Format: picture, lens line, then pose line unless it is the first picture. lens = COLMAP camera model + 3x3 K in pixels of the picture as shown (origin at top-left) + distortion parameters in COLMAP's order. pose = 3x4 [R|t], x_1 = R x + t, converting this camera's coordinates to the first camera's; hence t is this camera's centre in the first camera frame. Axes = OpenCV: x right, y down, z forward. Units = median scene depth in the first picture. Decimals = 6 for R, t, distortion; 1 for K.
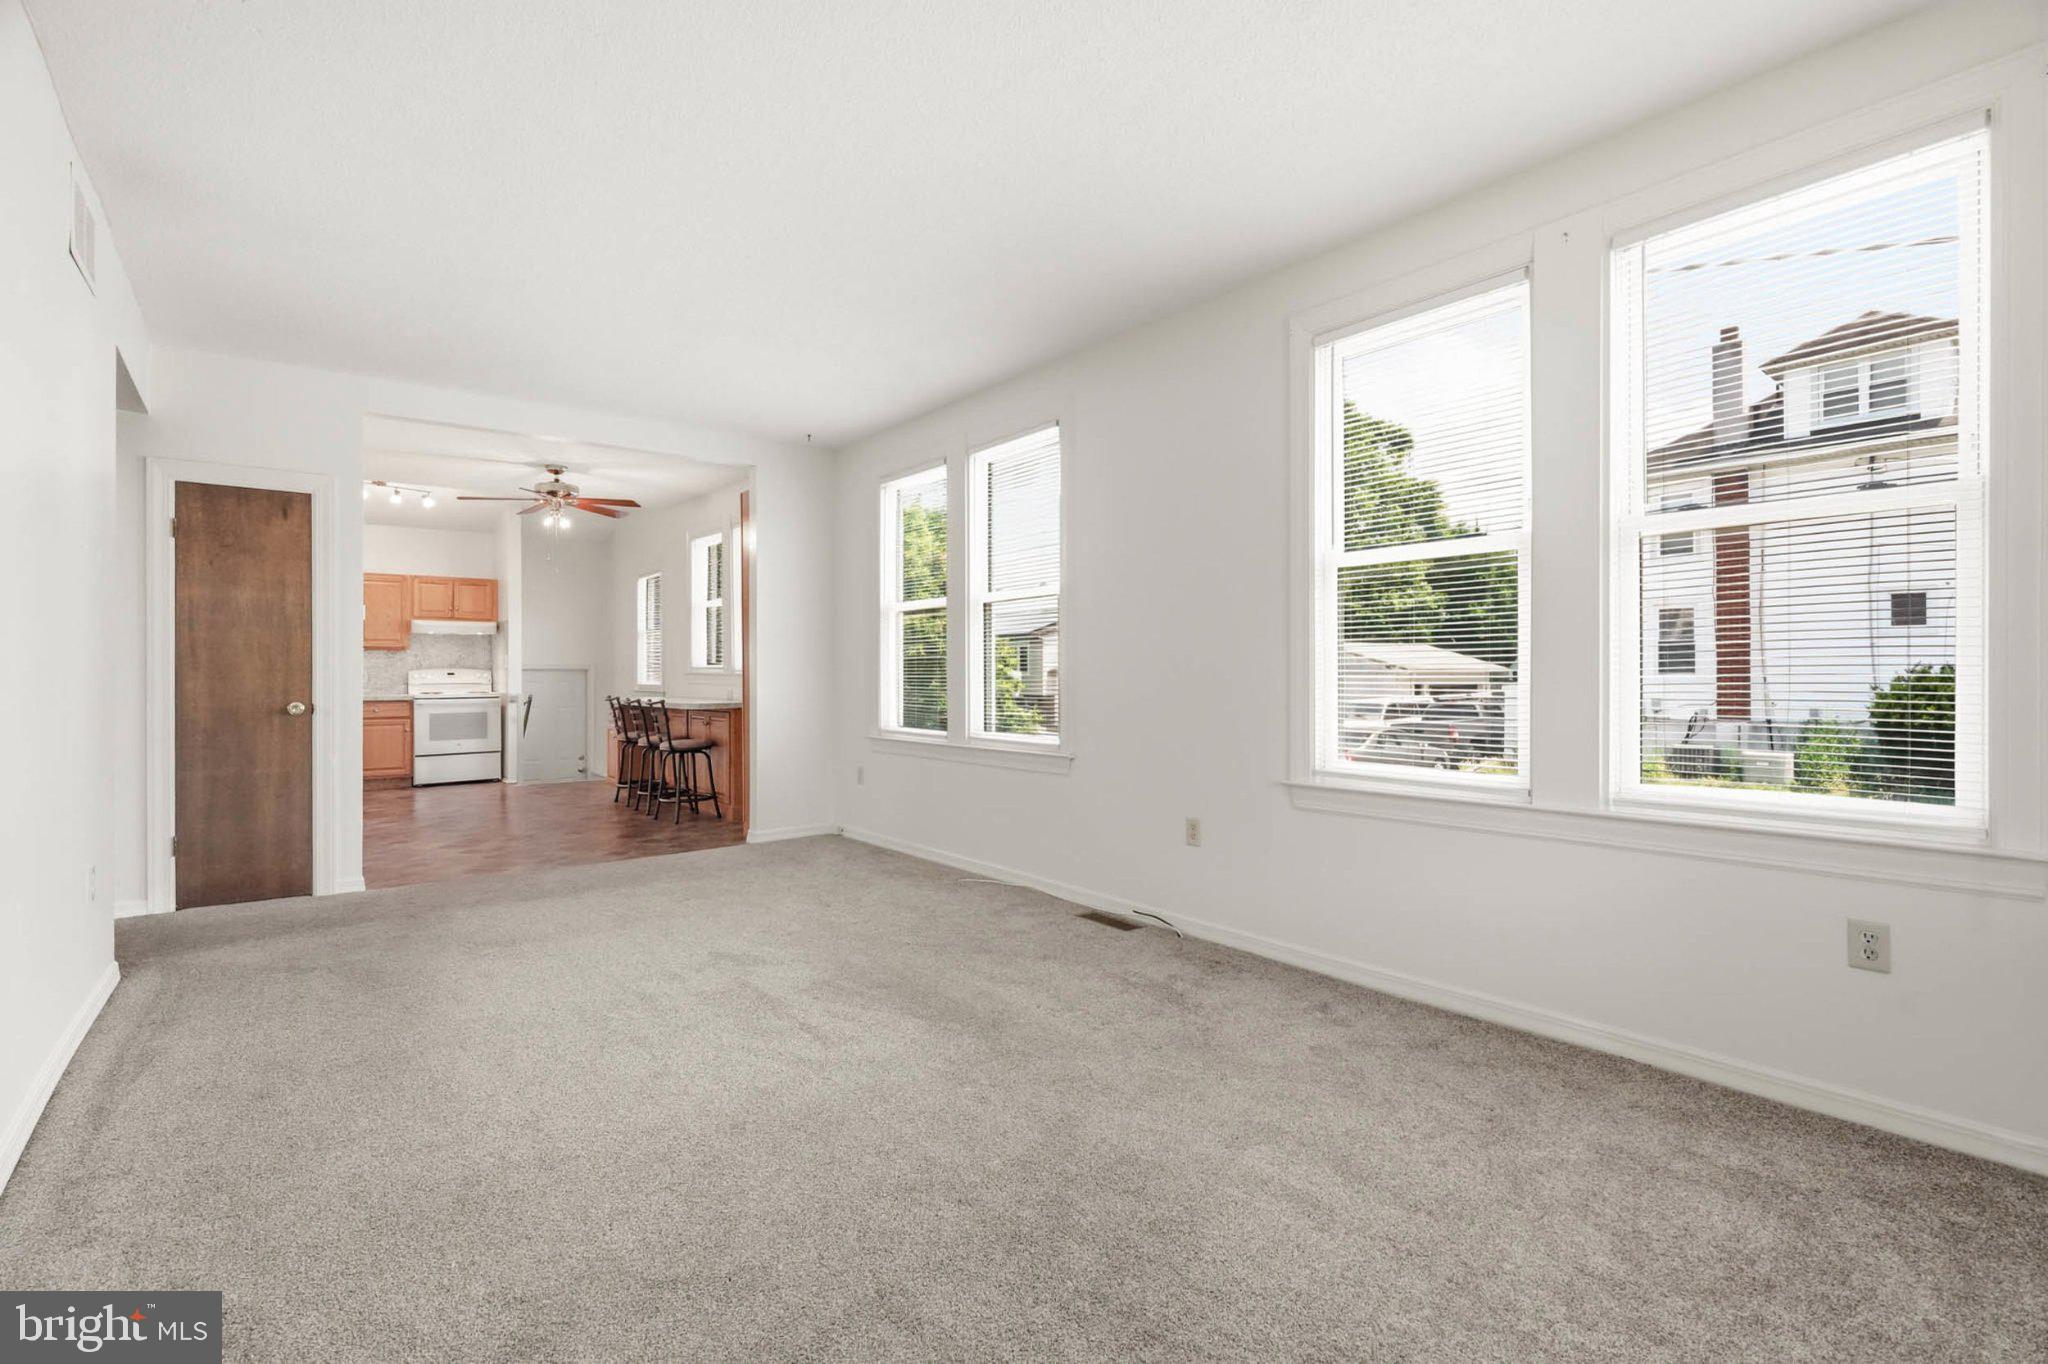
lens RADIAL K [[934.9, 0, 1022.2], [0, 934.9, 670.0], [0, 0, 1]] dist [0.004109, 0.000342]
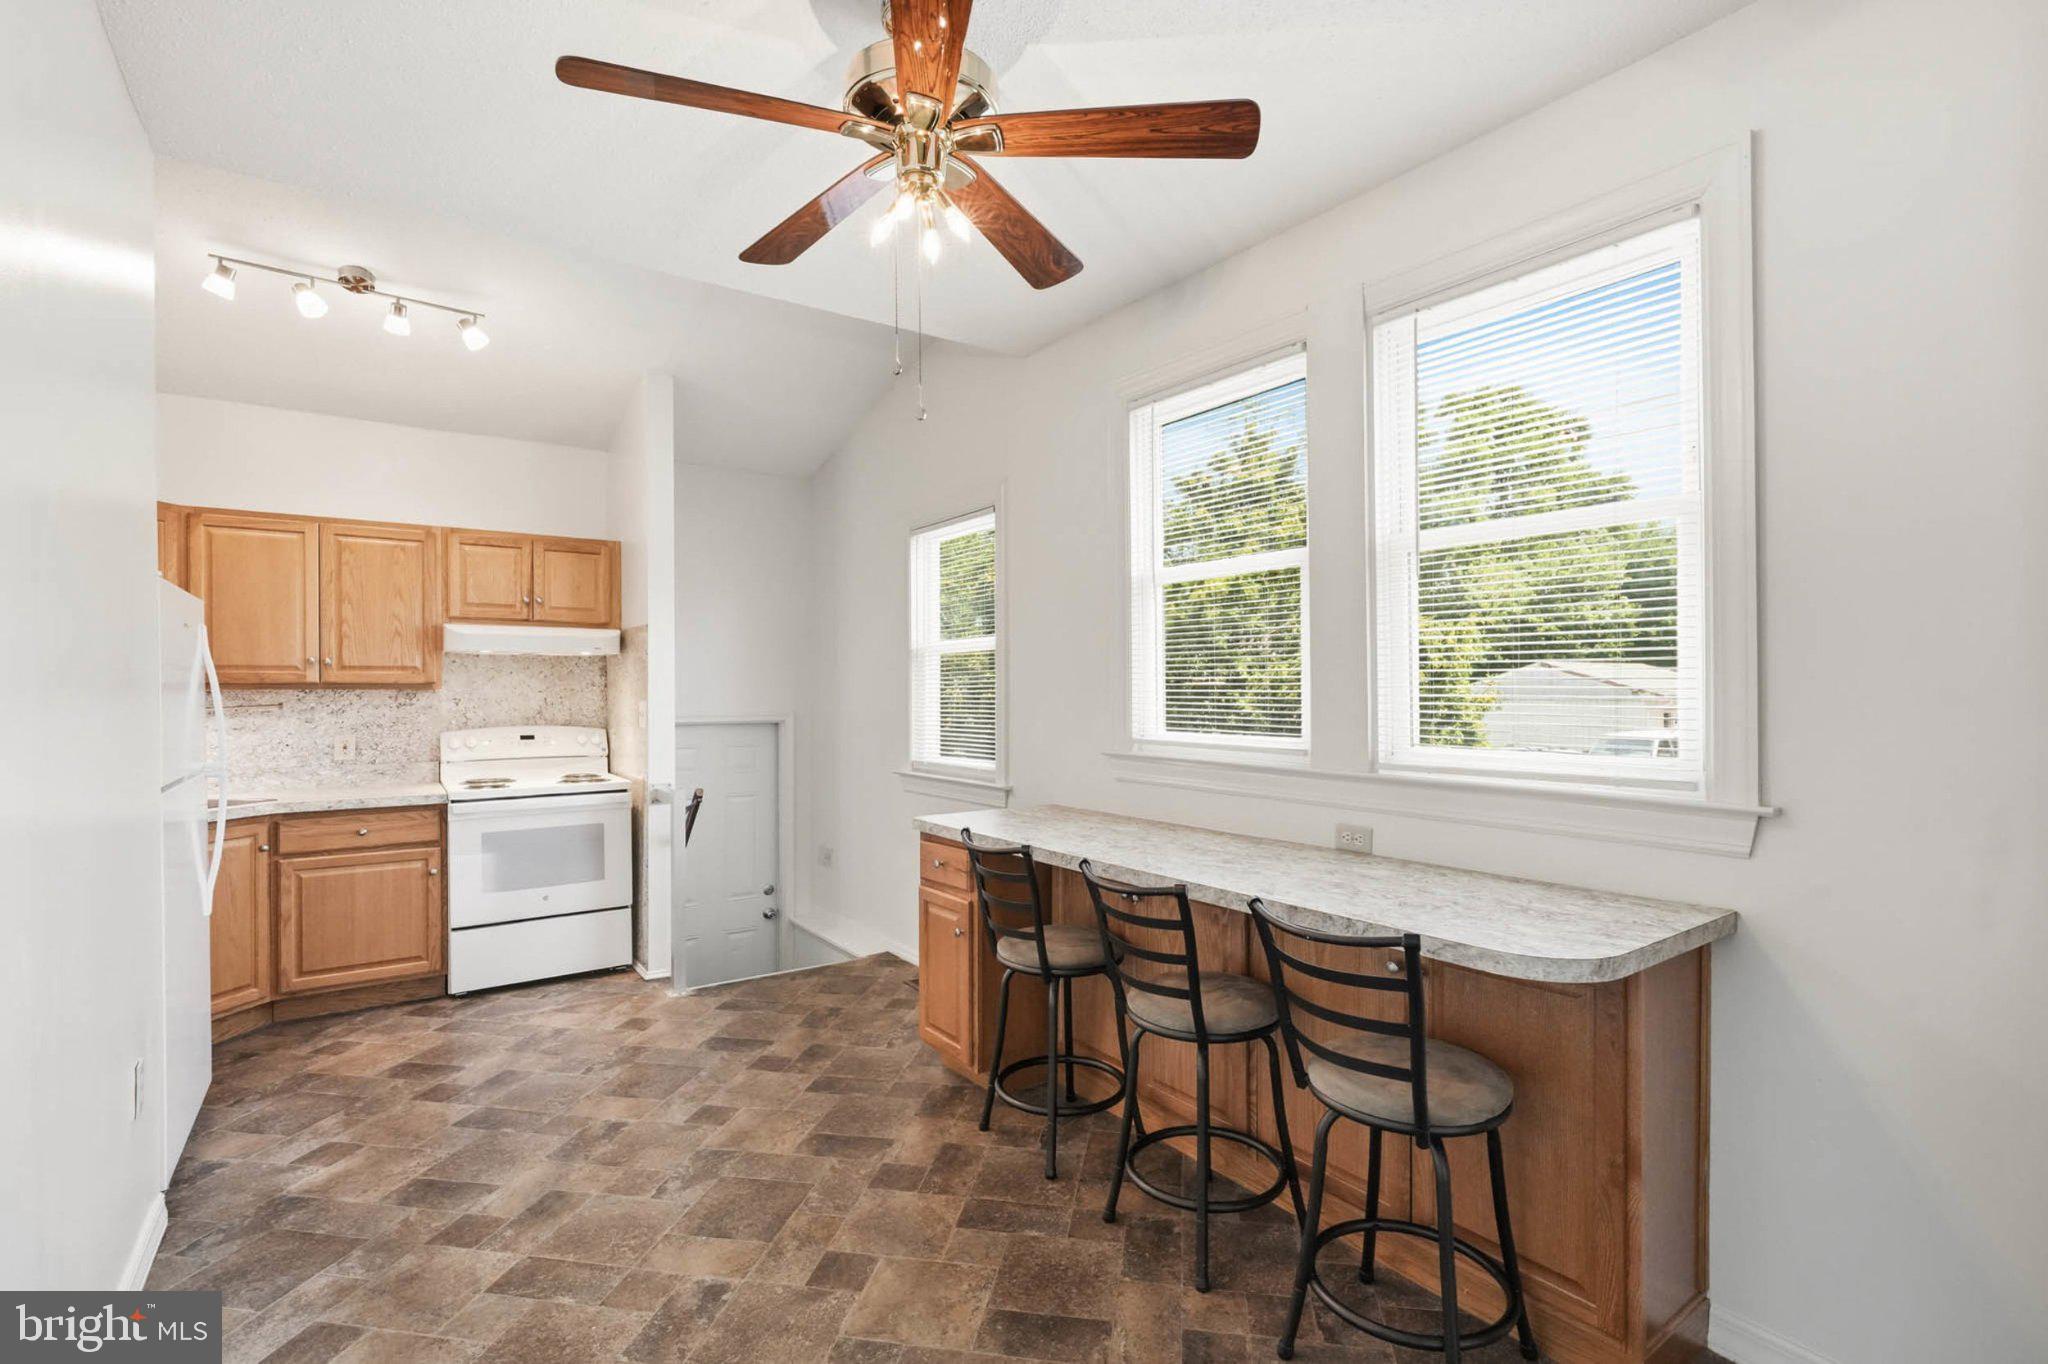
lens RADIAL K [[934.9, 0, 1028.7], [0, 934.9, 694.4], [0, 0, 1]] dist [0.004109, 0.000342]
pose [[0.998759, -0.000962, -0.049802, -0.328115], [0.001230, 0.999985, 0.005345, -0.020144], [0.049797, -0.005400, 0.998745, 0.531517]]
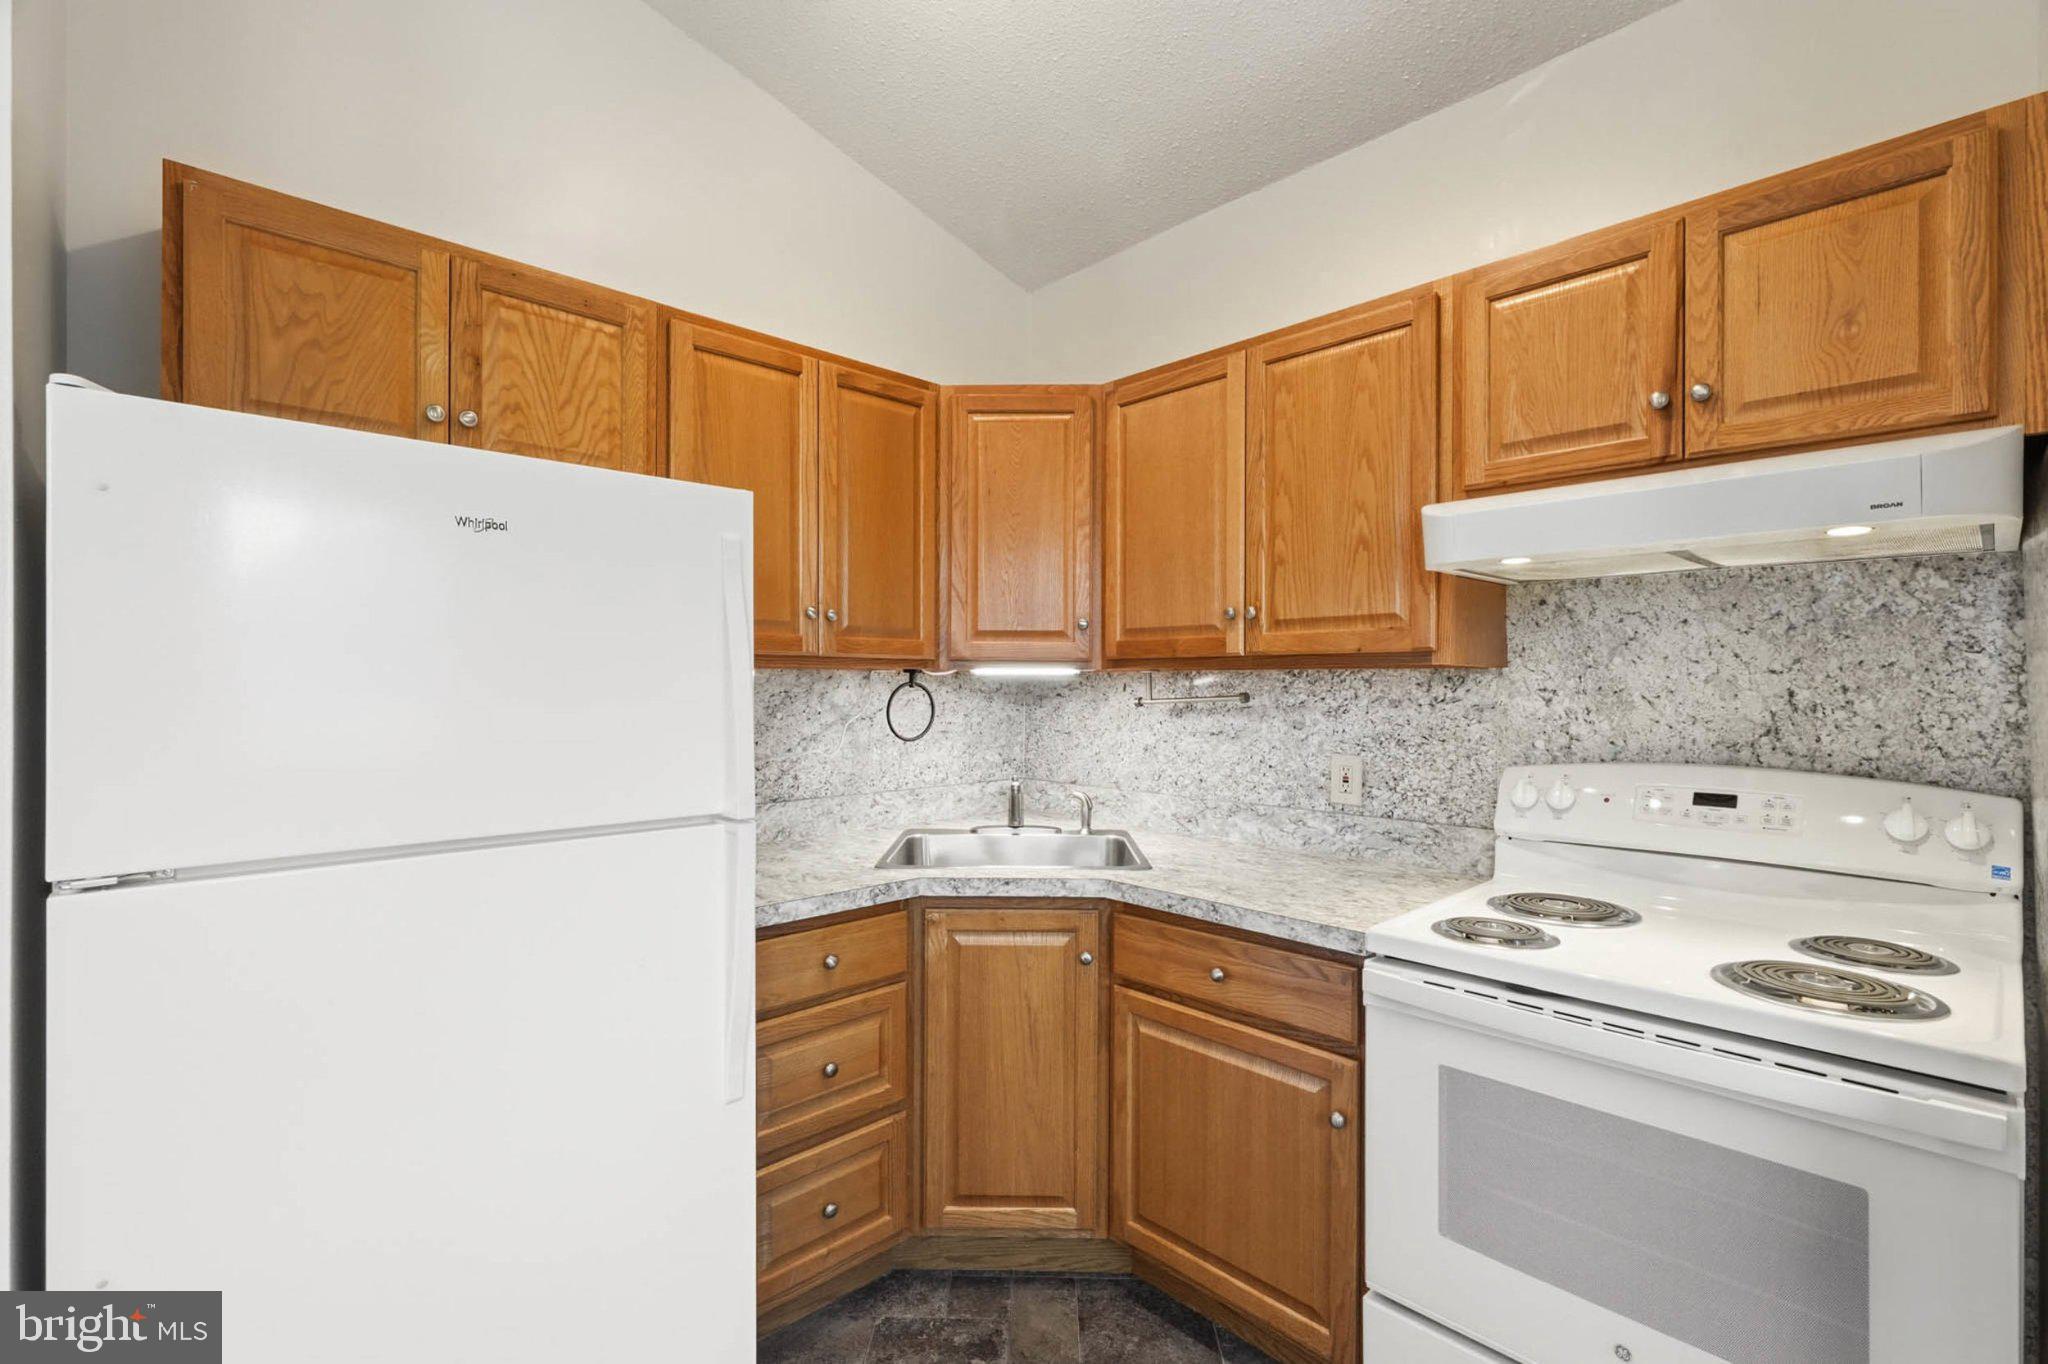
lens RADIAL K [[934.9, 0, 1017.9], [0, 934.9, 684.2], [0, 0, 1]] dist [0.004109, 0.000342]
pose [[0.091946, 0.005163, -0.995751, -0.452079], [-0.001254, 0.999986, 0.005069, -0.017708], [0.995763, 0.000783, 0.091951, 0.859275]]
